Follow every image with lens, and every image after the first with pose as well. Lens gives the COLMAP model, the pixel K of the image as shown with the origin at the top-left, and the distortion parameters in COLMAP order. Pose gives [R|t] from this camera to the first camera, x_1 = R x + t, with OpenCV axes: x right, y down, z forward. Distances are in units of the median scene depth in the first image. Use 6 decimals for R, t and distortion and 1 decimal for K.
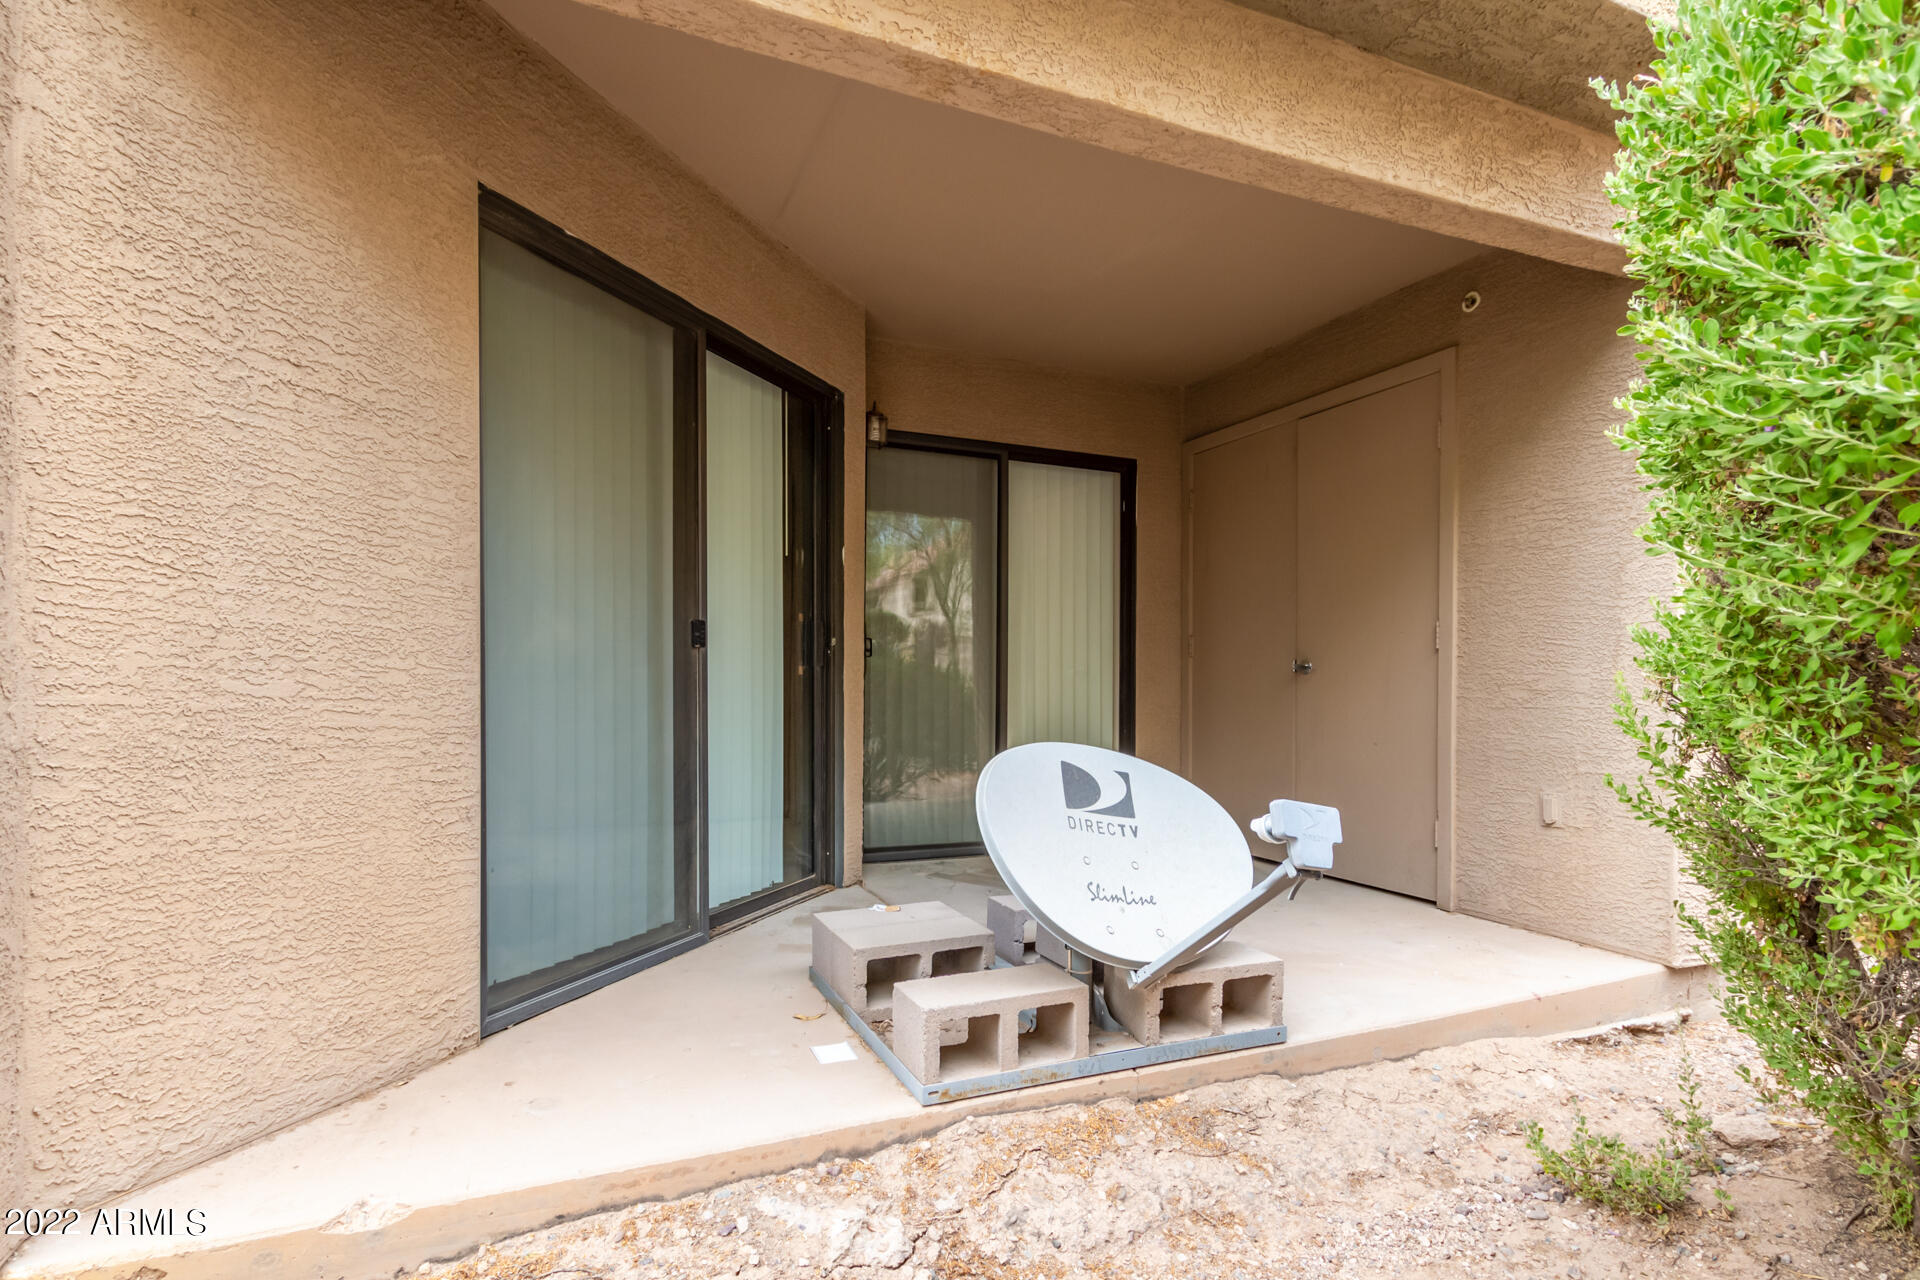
lens RADIAL K [[978.8, 0, 962.9], [0, 978.8, 655.3], [0, 0, 1]] dist [0.000444, -0.000165]
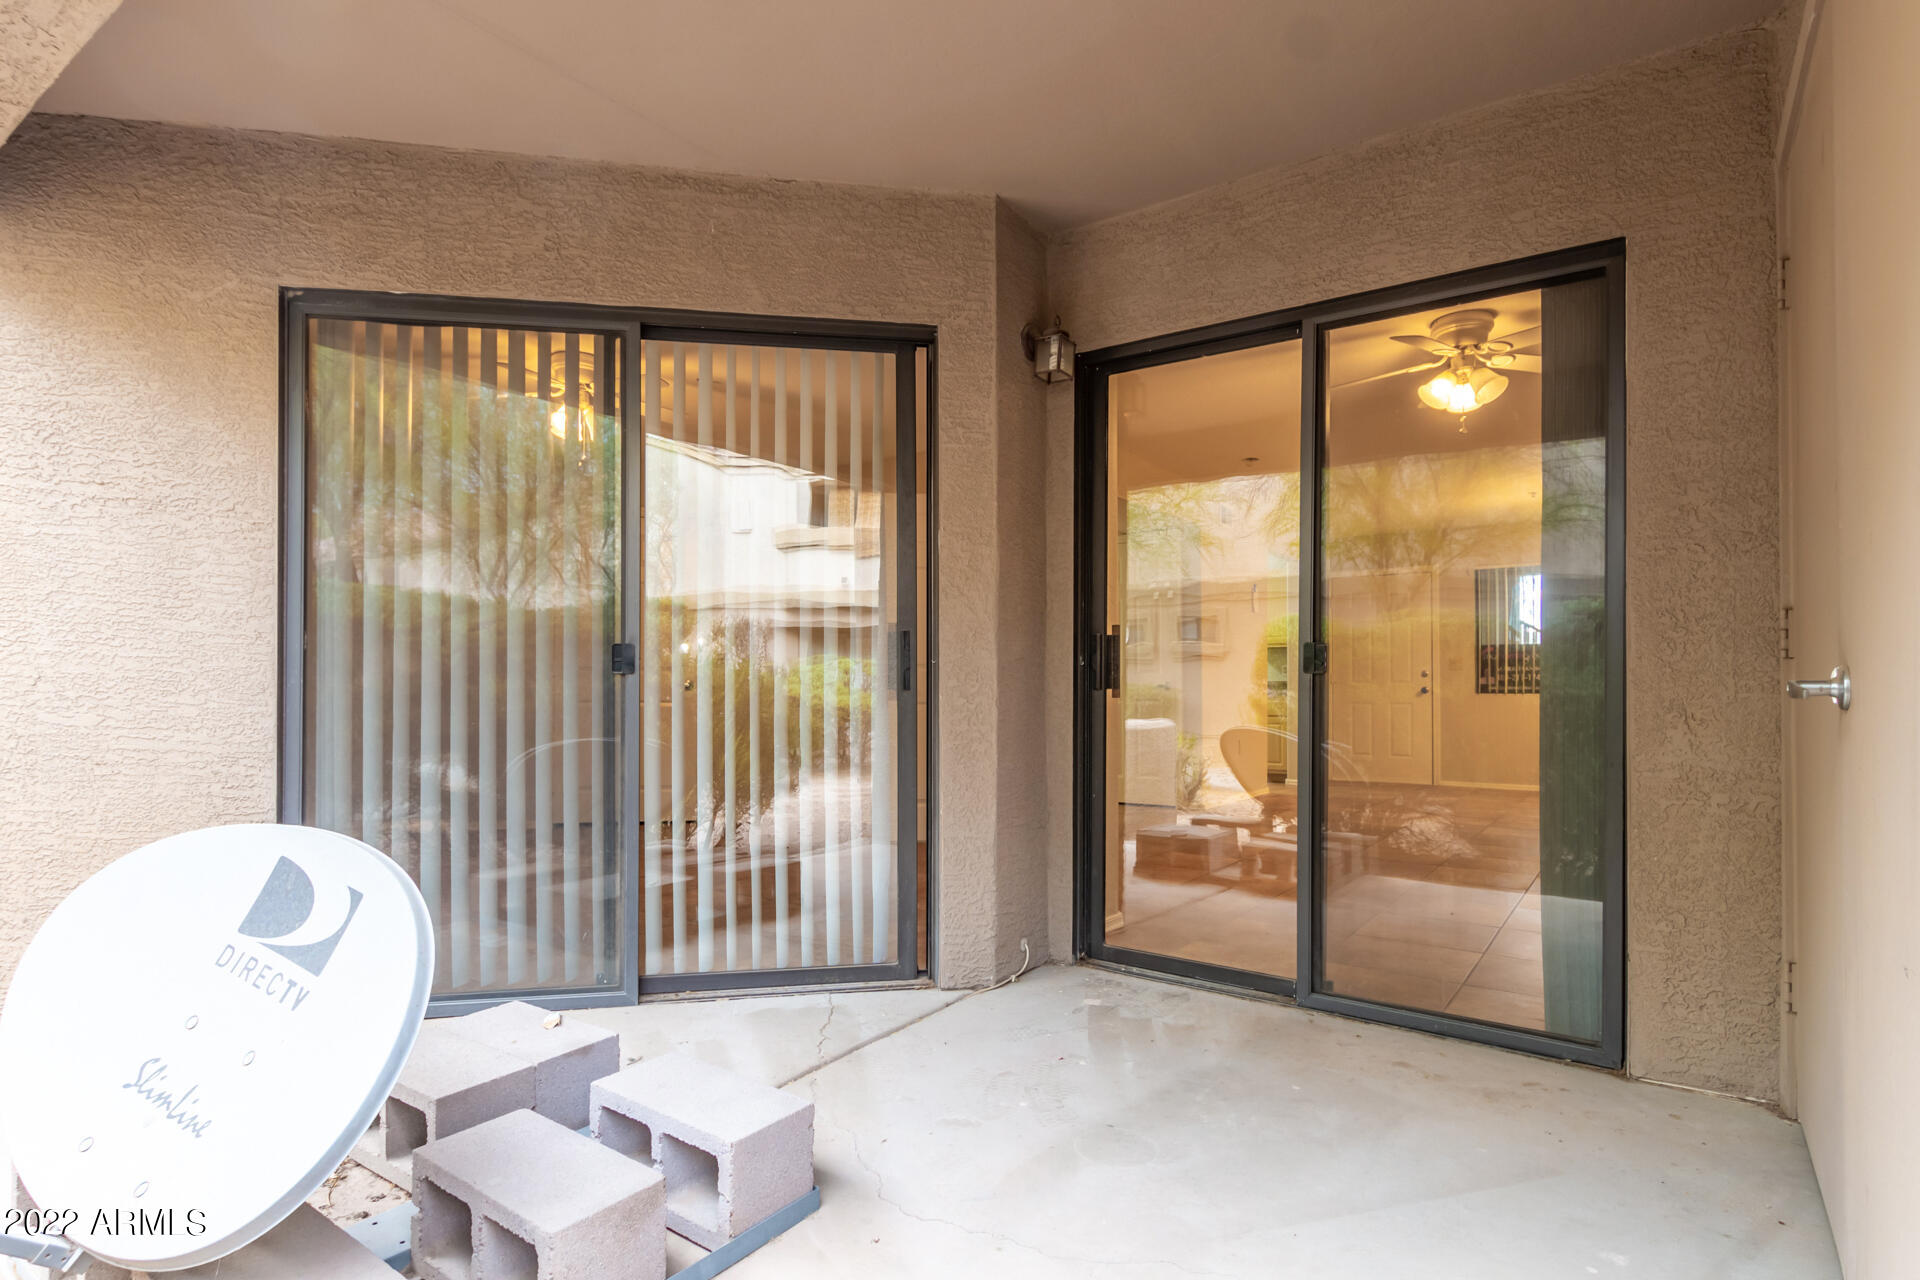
lens RADIAL K [[978.8, 0, 963.0], [0, 978.8, 649.9], [0, 0, 1]] dist [0.000444, -0.000165]
pose [[0.512119, -0.036386, -0.858144, 1.081600], [0.025390, 0.999307, -0.027220, 0.004192], [0.858539, -0.007849, 0.512687, 1.301769]]
